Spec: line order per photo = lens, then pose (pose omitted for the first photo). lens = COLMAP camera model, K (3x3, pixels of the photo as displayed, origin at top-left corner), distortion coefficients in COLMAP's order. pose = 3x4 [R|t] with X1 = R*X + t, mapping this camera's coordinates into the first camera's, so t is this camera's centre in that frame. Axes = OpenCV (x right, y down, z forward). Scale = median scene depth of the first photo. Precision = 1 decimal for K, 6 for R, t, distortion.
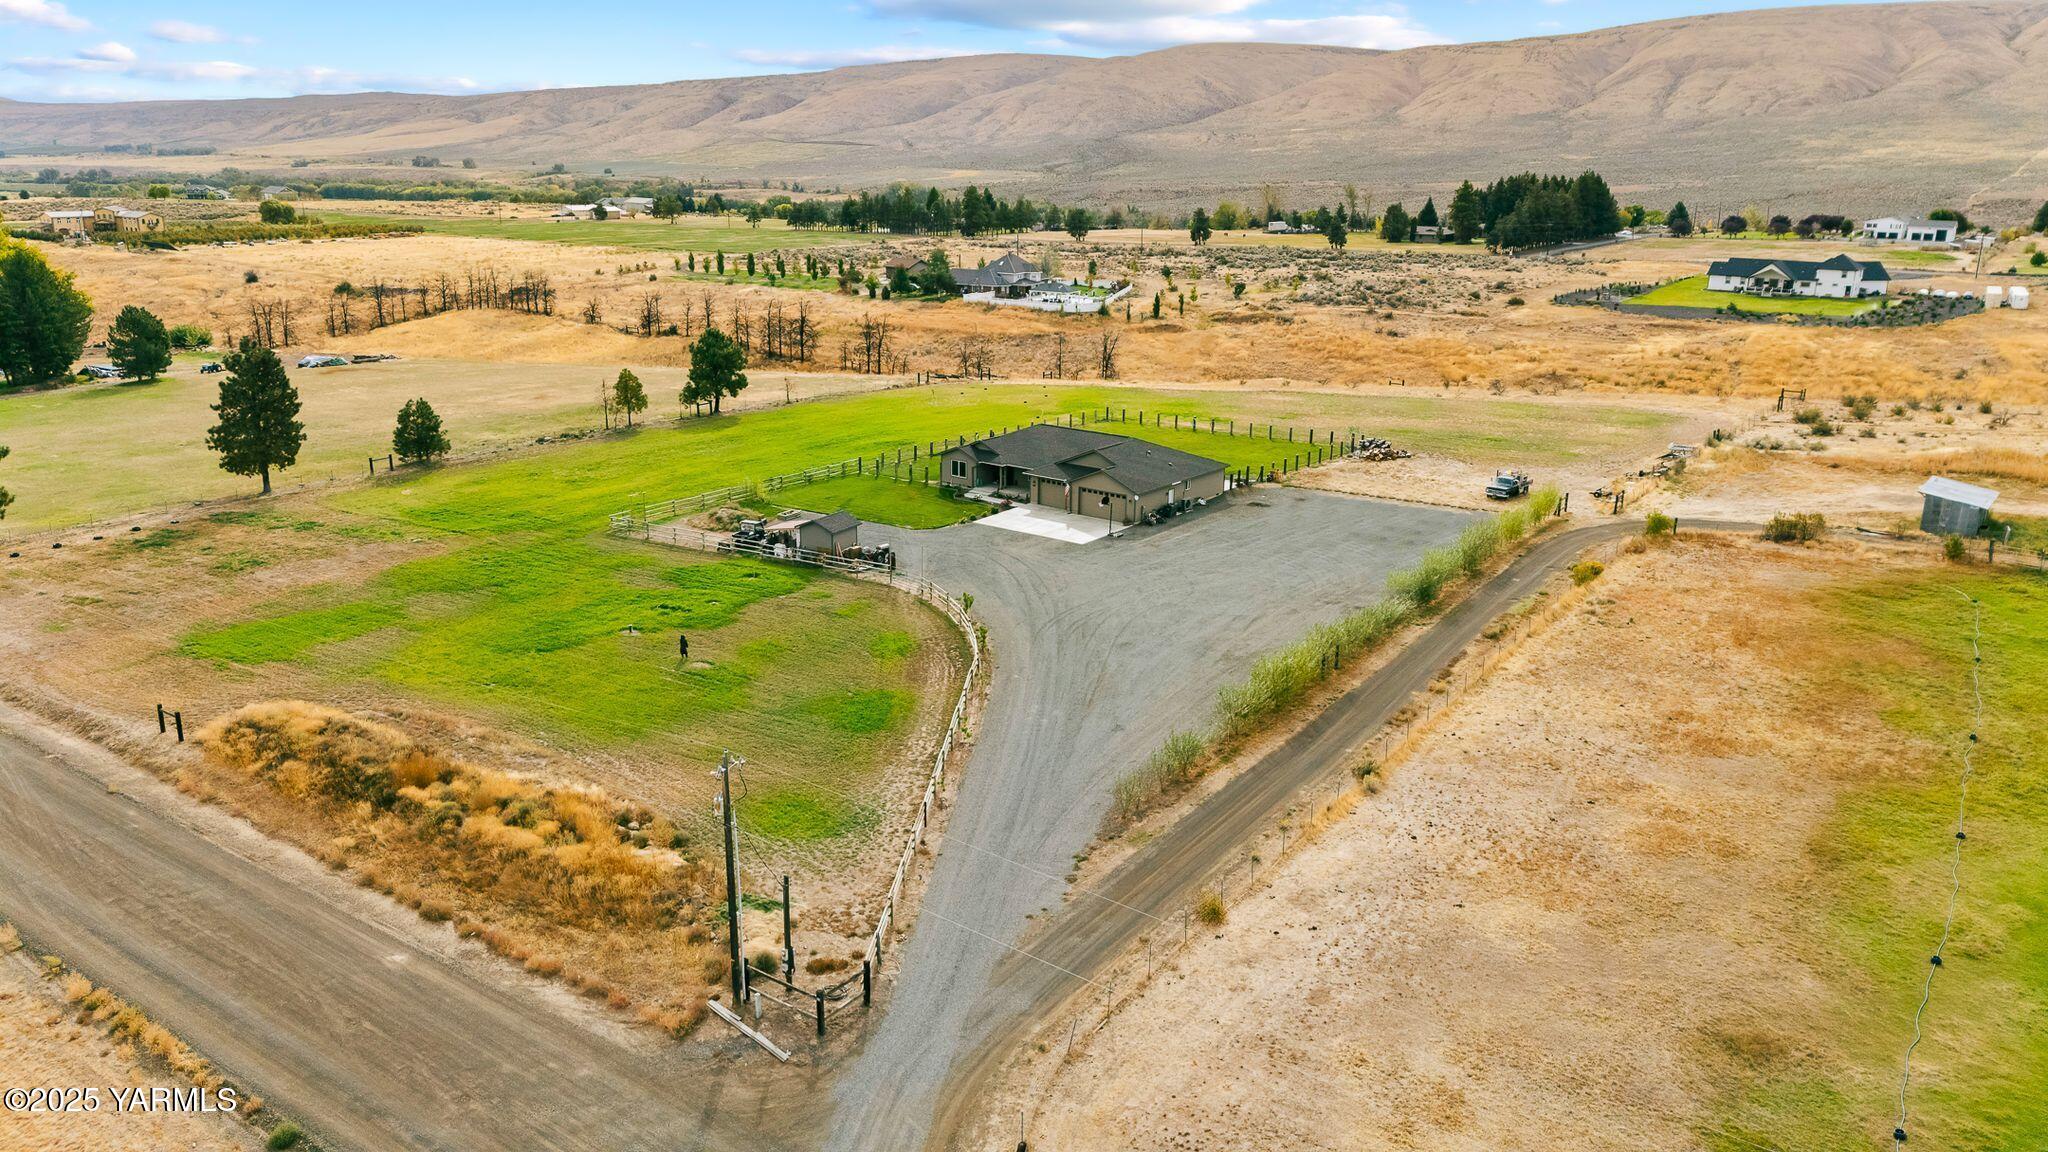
lens RADIAL K [[1502.7, 0, 1024.0], [0, 1502.7, 576.0], [0, 0, 1]] dist [0.050226, -0.049478]
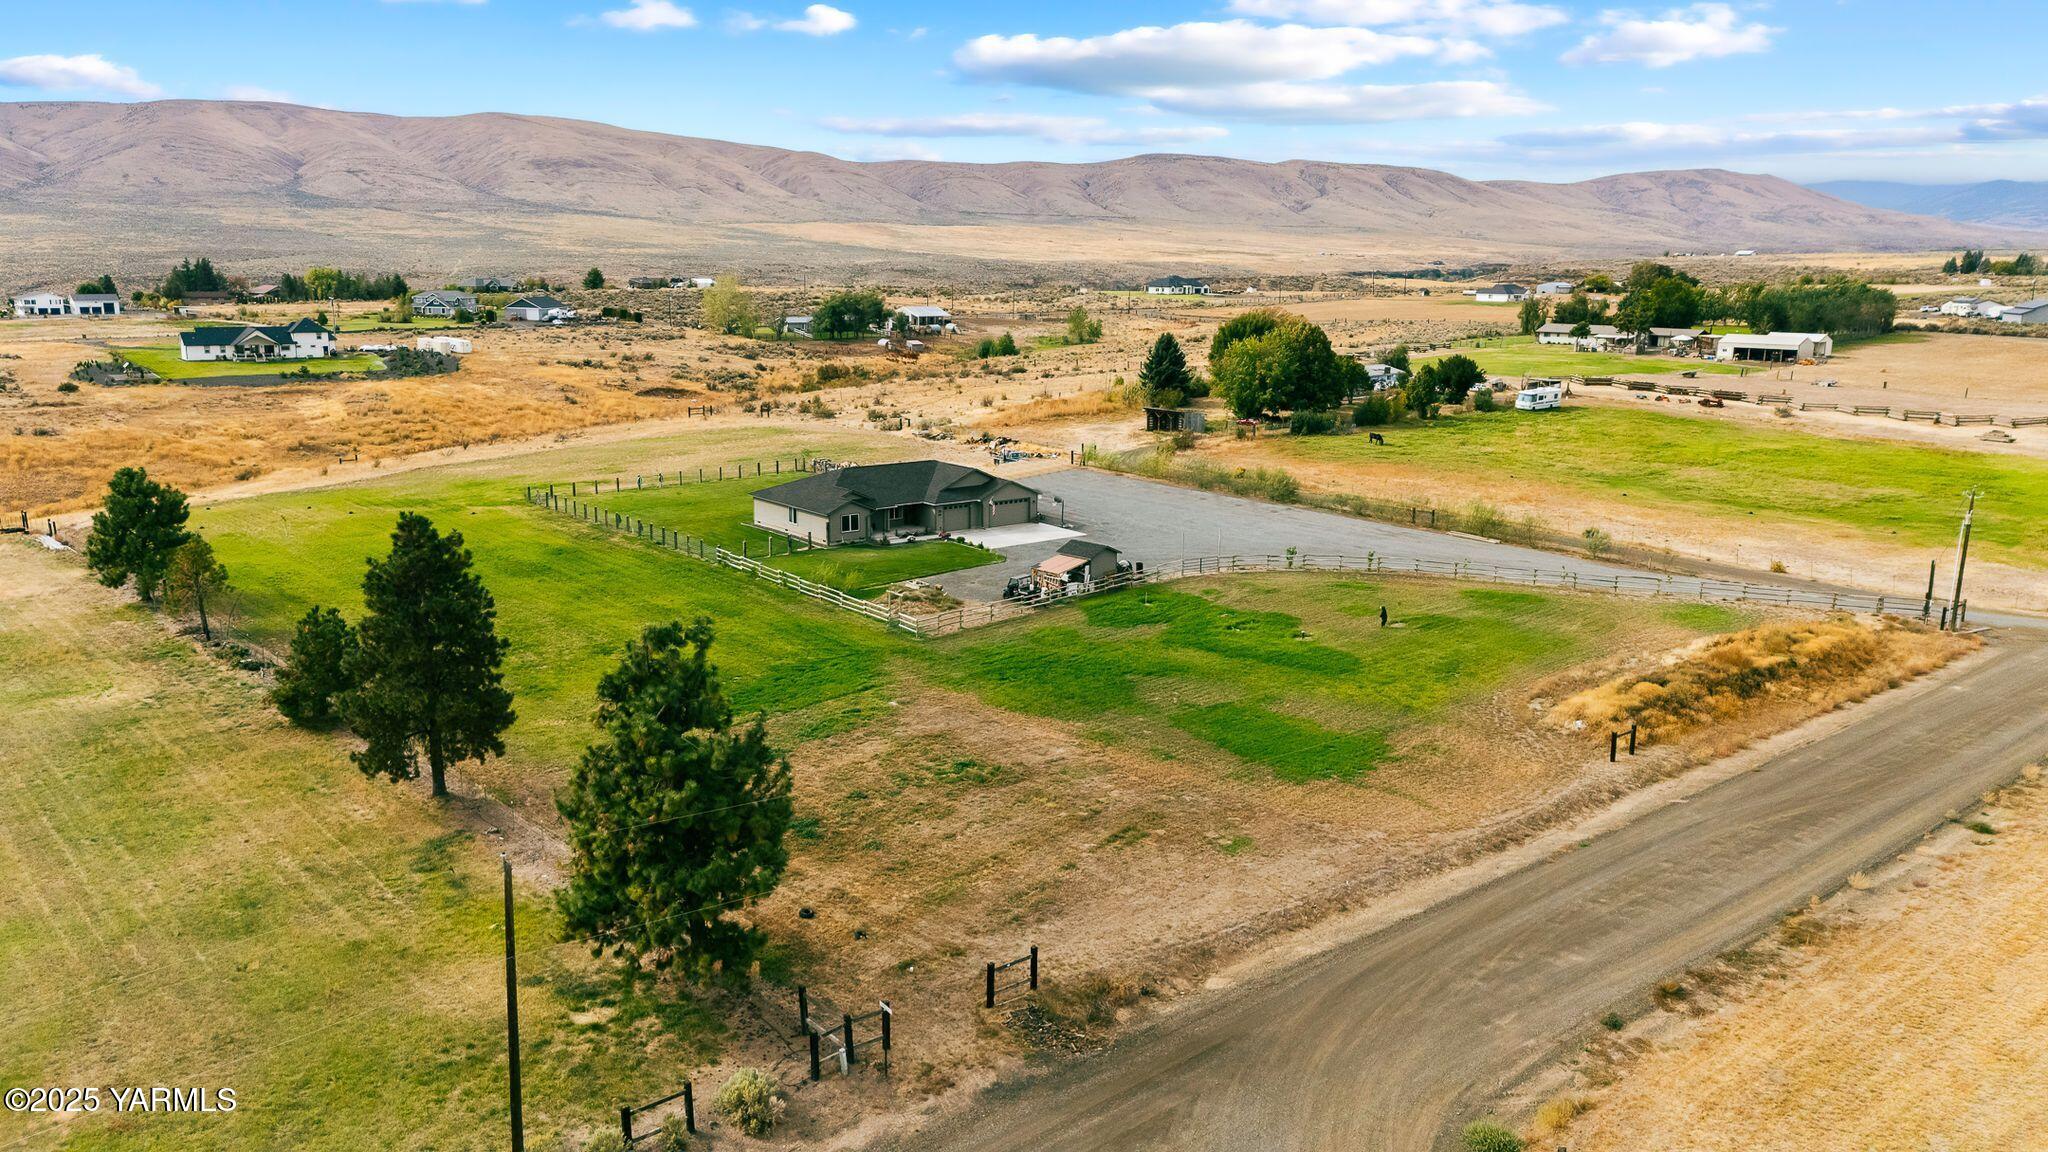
lens RADIAL K [[1500.4, 0, 1024.0], [0, 1500.4, 576.0], [0, 0, 1]] dist [0.074203, -0.074512]
pose [[0.233417, -0.212660, 0.948837, -0.111105], [0.264247, 0.952942, 0.148575, -0.018126], [-0.935783, 0.216048, 0.278628, 0.075973]]
